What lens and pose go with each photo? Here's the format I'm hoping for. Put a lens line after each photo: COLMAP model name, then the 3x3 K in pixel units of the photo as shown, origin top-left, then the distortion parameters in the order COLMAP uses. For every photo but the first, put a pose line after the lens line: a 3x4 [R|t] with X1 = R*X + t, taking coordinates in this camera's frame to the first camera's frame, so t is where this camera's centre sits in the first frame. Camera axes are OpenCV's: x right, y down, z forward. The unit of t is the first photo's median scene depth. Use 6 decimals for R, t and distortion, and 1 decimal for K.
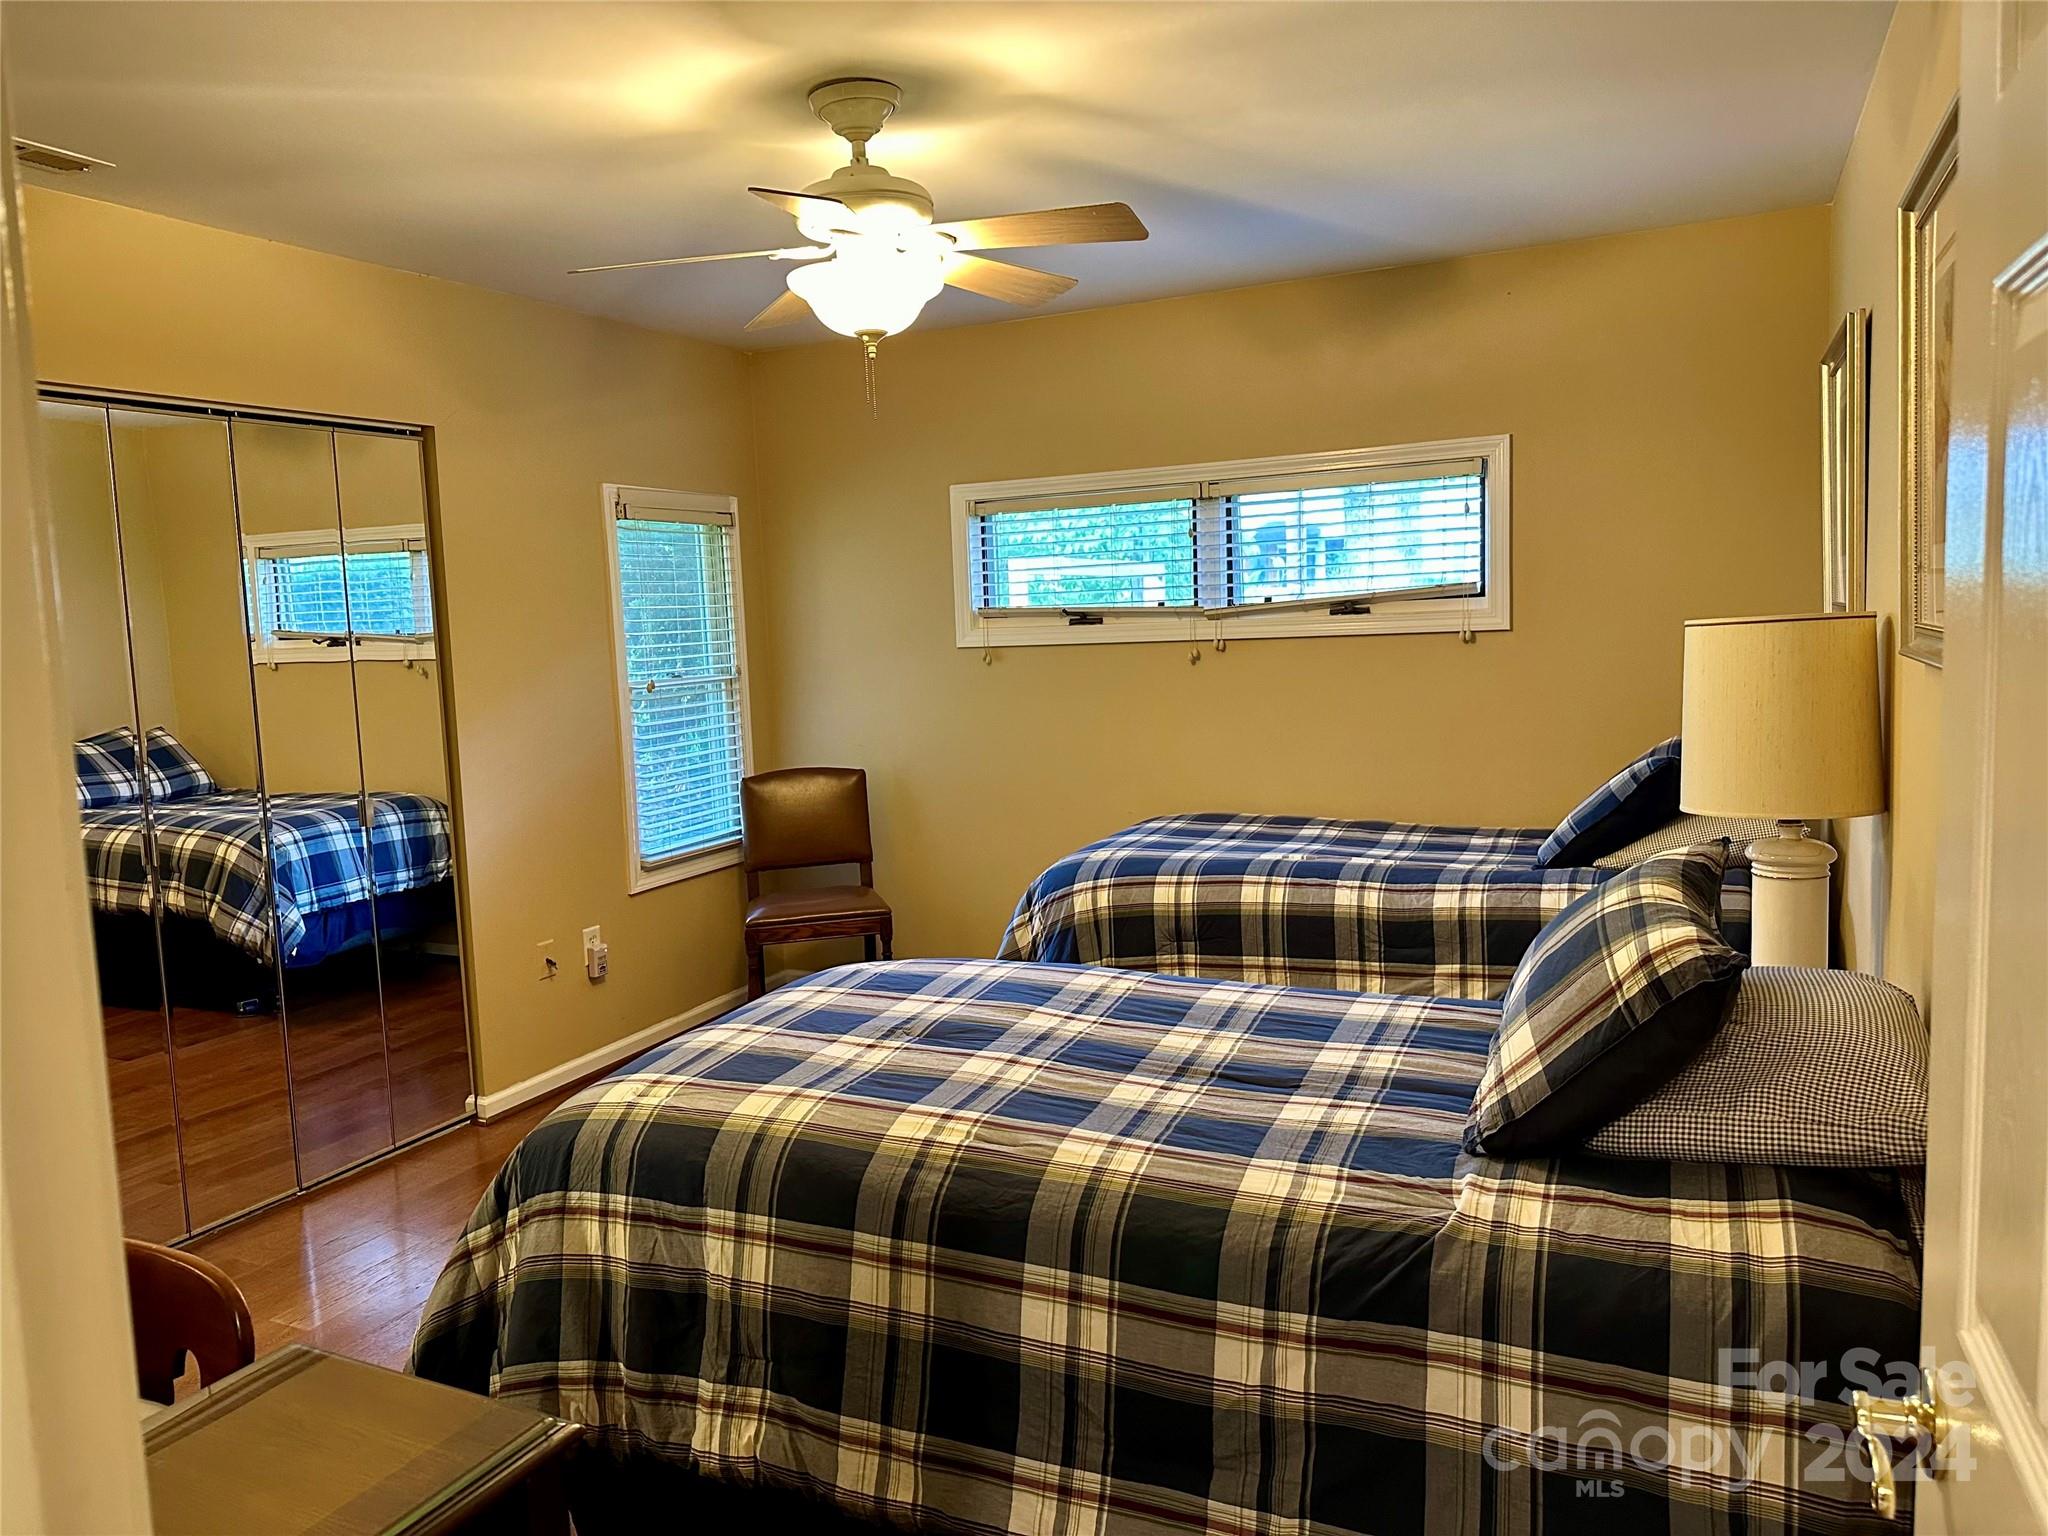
lens RADIAL K [[1427.4, 0, 977.3], [0, 1427.4, 738.7], [0, 0, 1]] dist [0.100590, -0.076908]
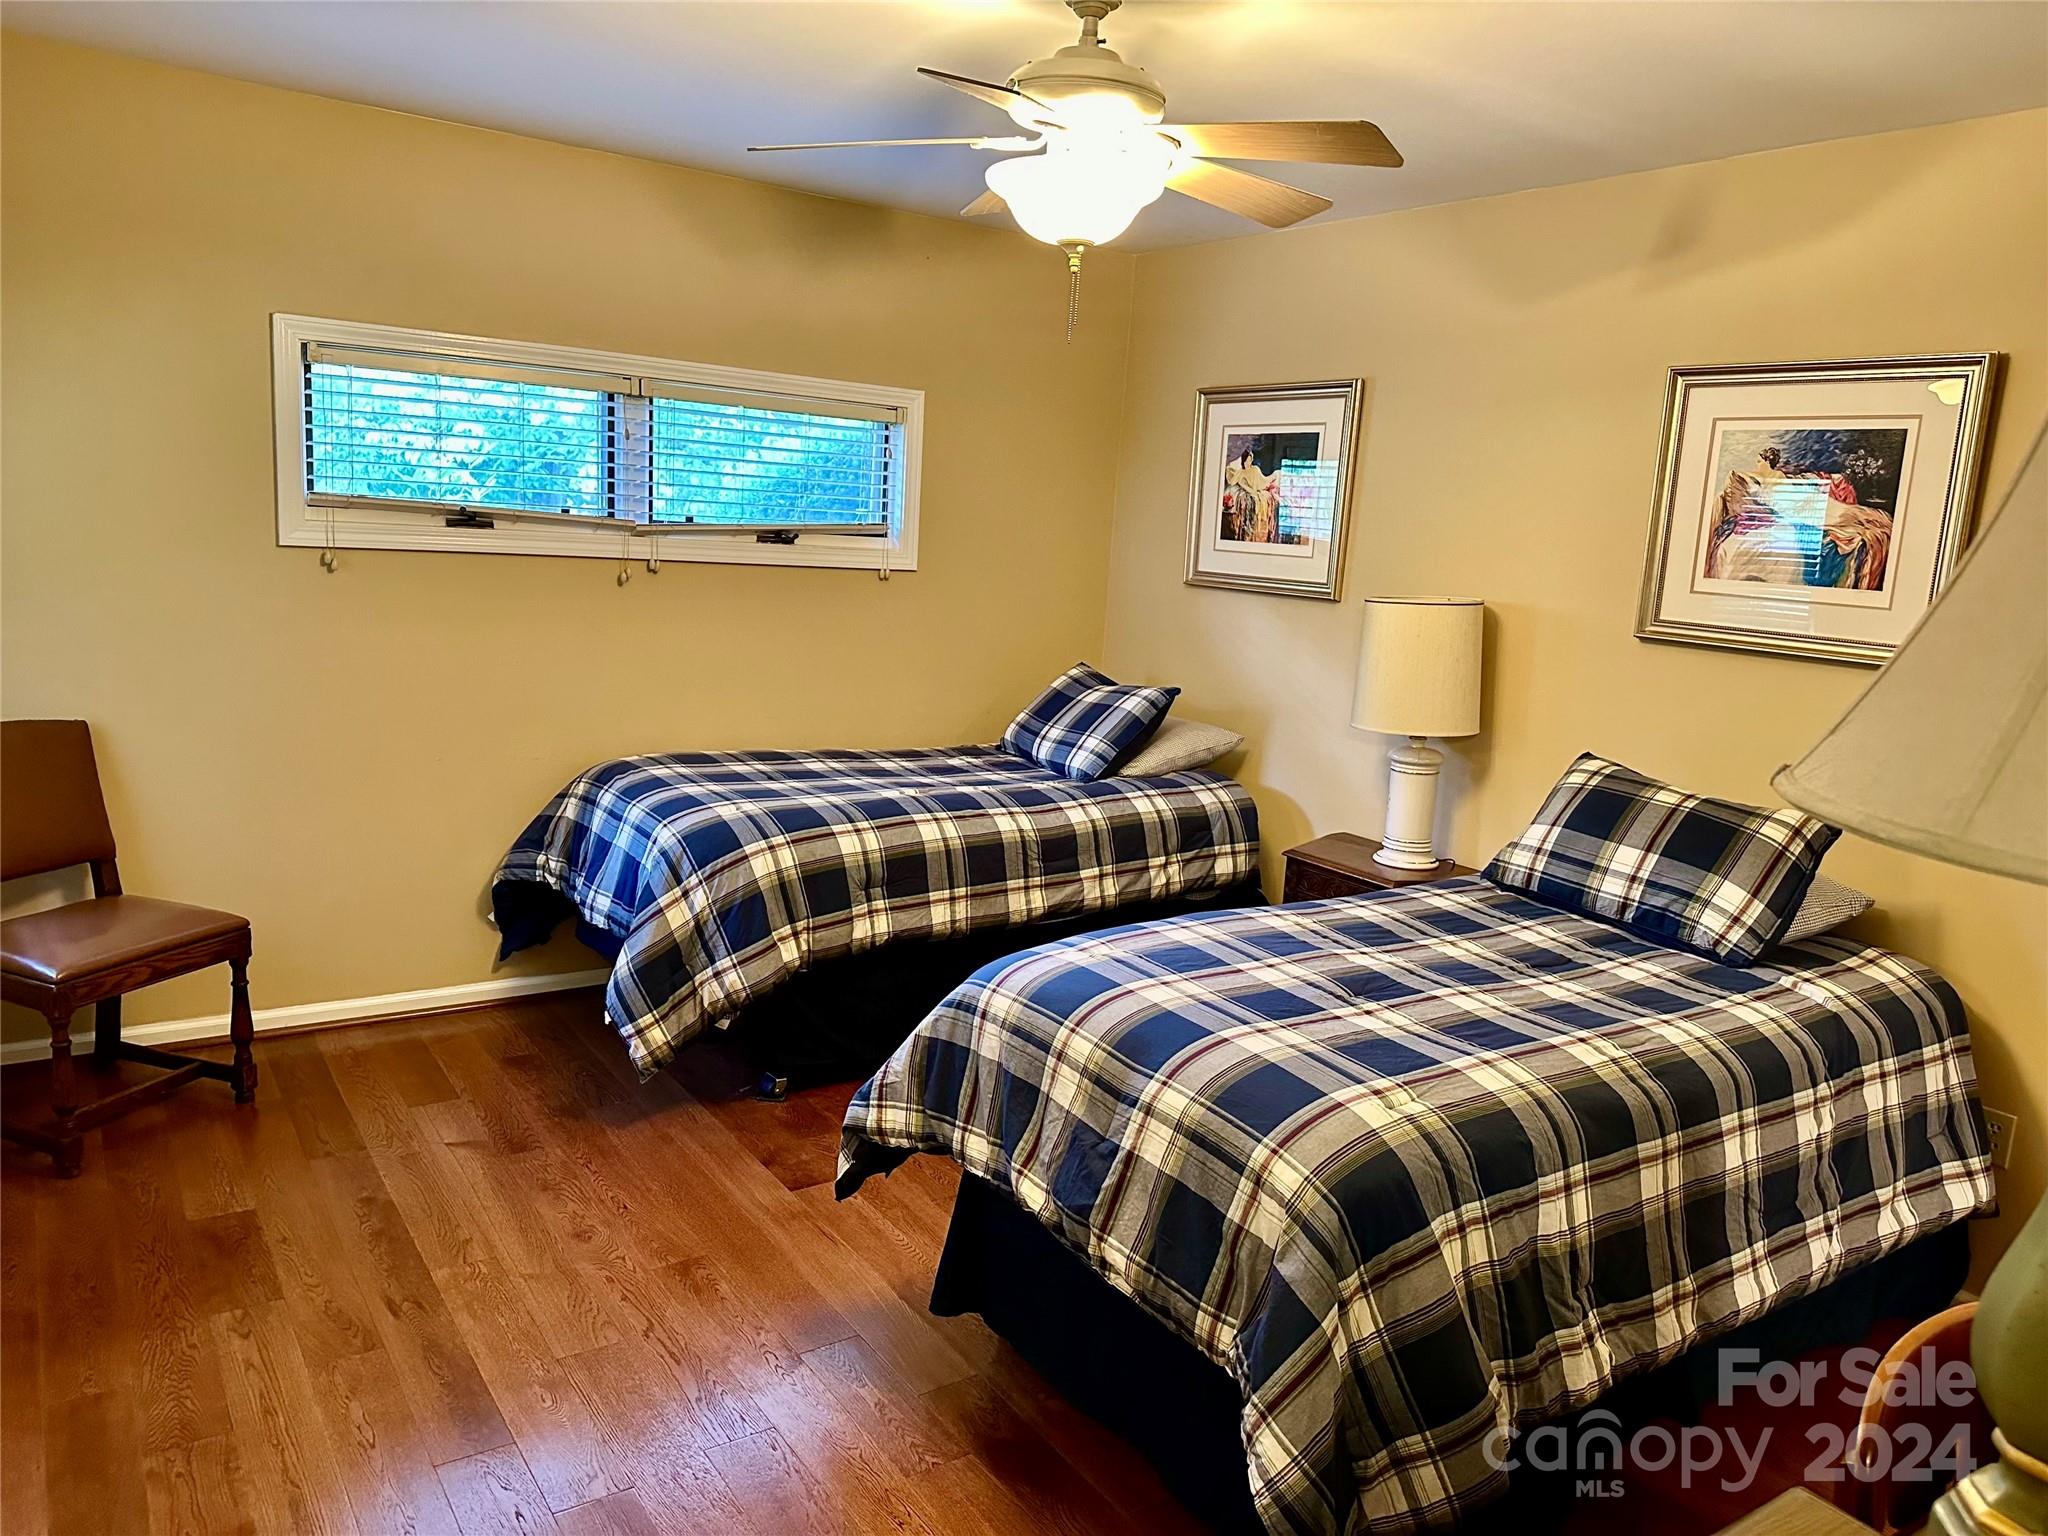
lens RADIAL K [[1457.7, 0, 1021.4], [0, 1457.7, 766.4], [0, 0, 1]] dist [0.075509, -0.127465]
pose [[0.486084, -0.078568, 0.870373, -0.890331], [-0.008586, 0.995473, 0.094655, -0.048992], [-0.873870, -0.053483, 0.483209, 0.579377]]
